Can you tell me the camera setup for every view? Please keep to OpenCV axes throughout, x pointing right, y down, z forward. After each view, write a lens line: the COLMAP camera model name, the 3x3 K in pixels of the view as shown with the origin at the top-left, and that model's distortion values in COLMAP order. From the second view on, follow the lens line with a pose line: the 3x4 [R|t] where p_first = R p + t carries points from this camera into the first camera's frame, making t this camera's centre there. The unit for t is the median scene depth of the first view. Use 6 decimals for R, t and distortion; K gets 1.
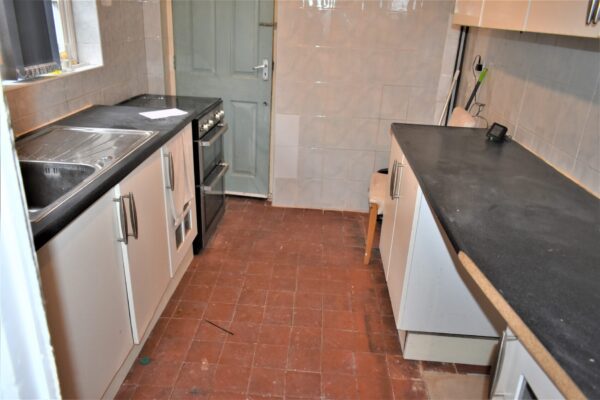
lens RADIAL K [[462.9, 0, 297.8], [0, 462.9, 202.3], [0, 0, 1]] dist [-0.029996, 0.024841]
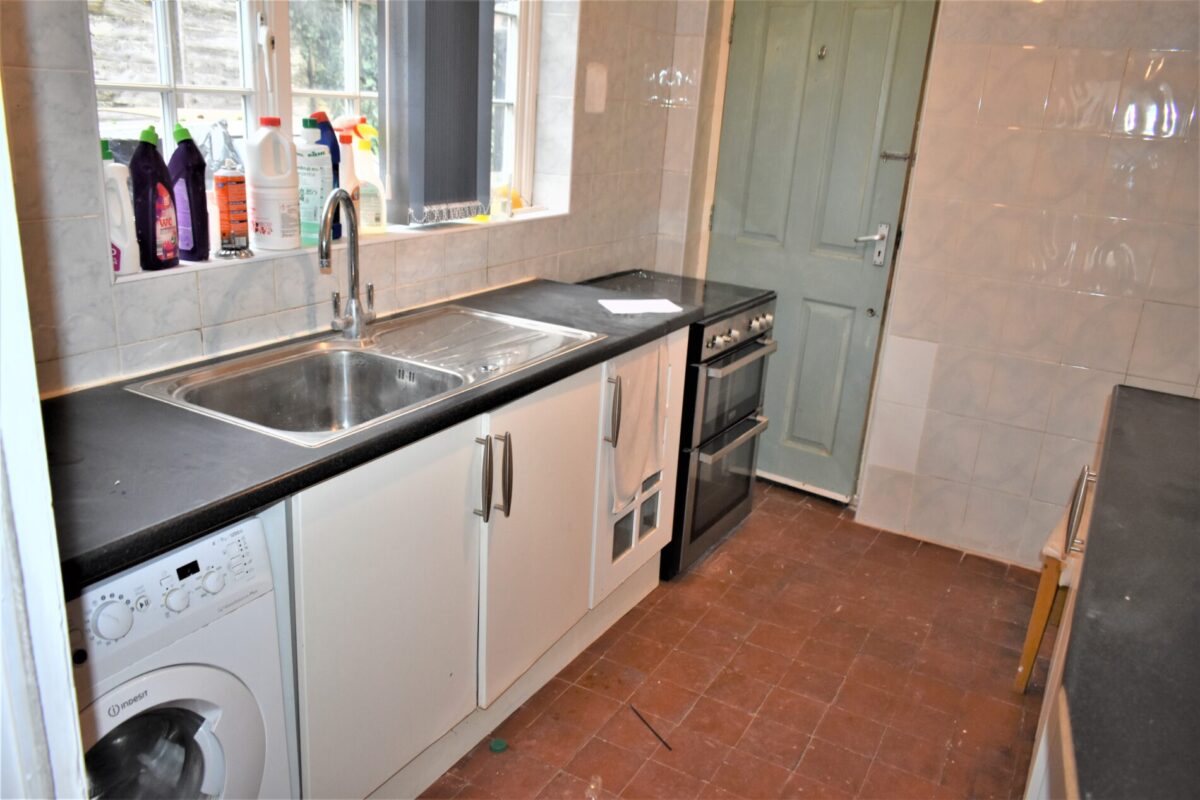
lens RADIAL K [[925.9, 0, 599.6], [0, 925.9, 405.0], [0, 0, 1]] dist [-0.029996, 0.024841]
pose [[0.892090, 0.152271, -0.425428, 0.129439], [-0.193713, 0.979480, -0.055623, -0.007816], [0.408229, 0.132032, 0.903281, 0.011980]]
